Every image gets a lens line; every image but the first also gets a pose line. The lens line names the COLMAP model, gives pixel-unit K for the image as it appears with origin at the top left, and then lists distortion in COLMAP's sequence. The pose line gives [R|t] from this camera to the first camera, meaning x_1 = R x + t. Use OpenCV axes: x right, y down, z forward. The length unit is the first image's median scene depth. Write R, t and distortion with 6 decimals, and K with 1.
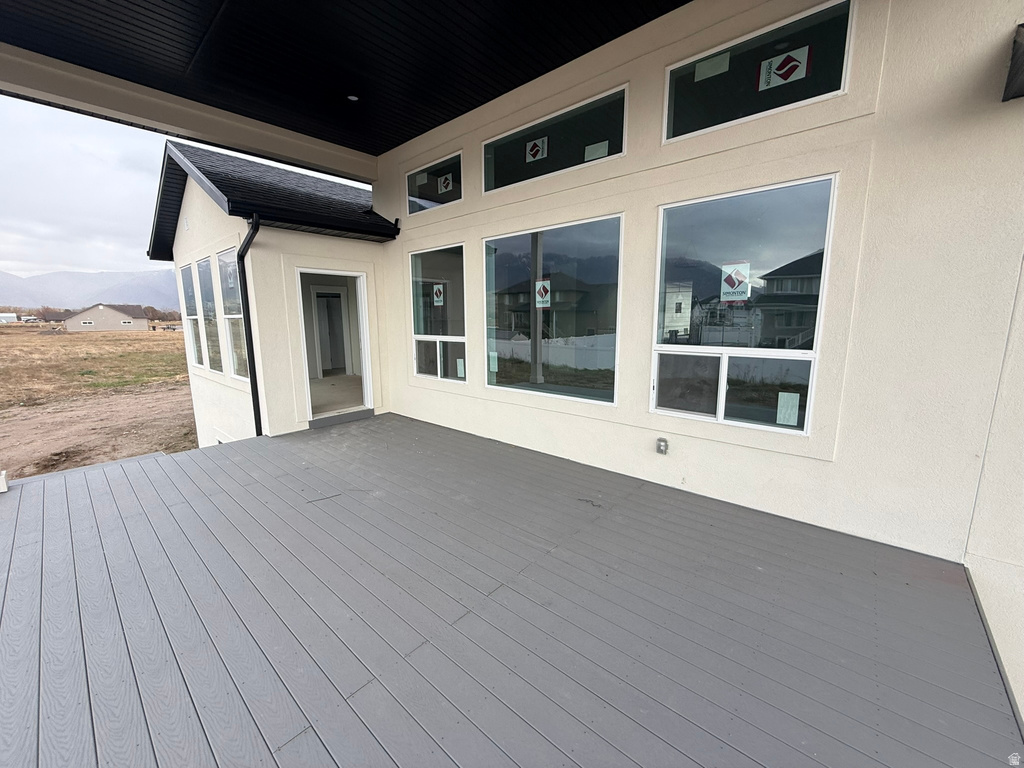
lens RADIAL K [[404.1, 0, 517.4], [0, 404.1, 385.2], [0, 0, 1]] dist [-0.009505, 0.000065]
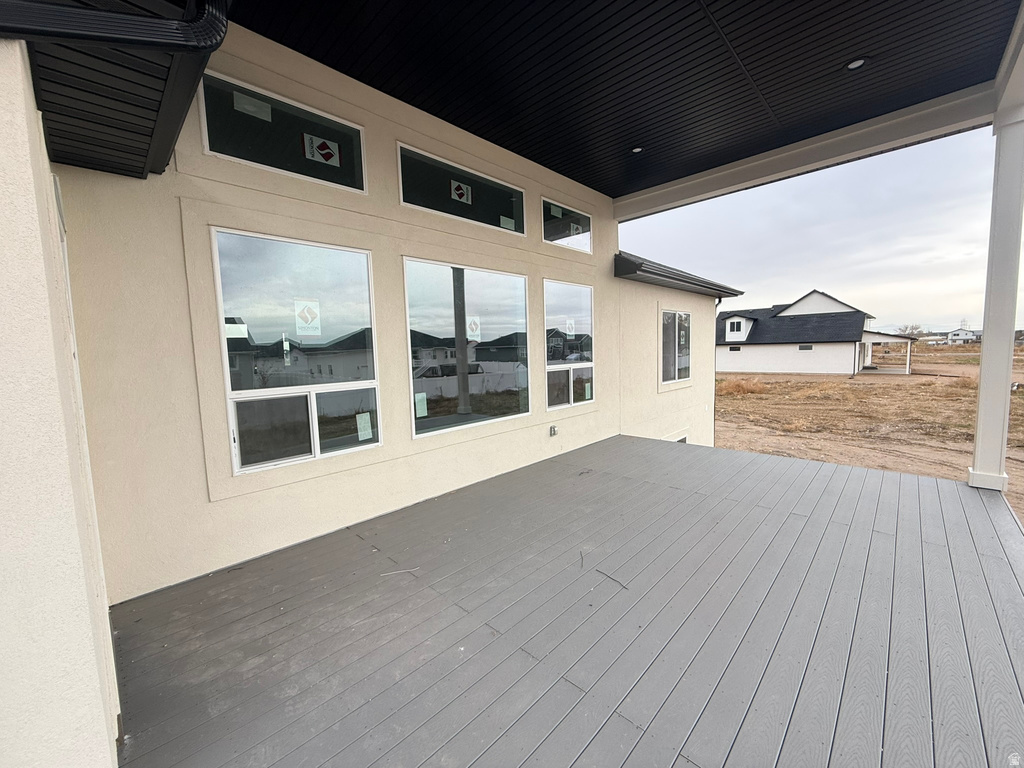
lens RADIAL K [[404.1, 0, 517.6], [0, 404.1, 382.4], [0, 0, 1]] dist [-0.009505, 0.000065]
pose [[0.050830, -0.078593, 0.995610, -0.879633], [0.194597, 0.978571, 0.067313, -0.122232], [-0.979565, 0.190321, 0.065035, 0.755316]]
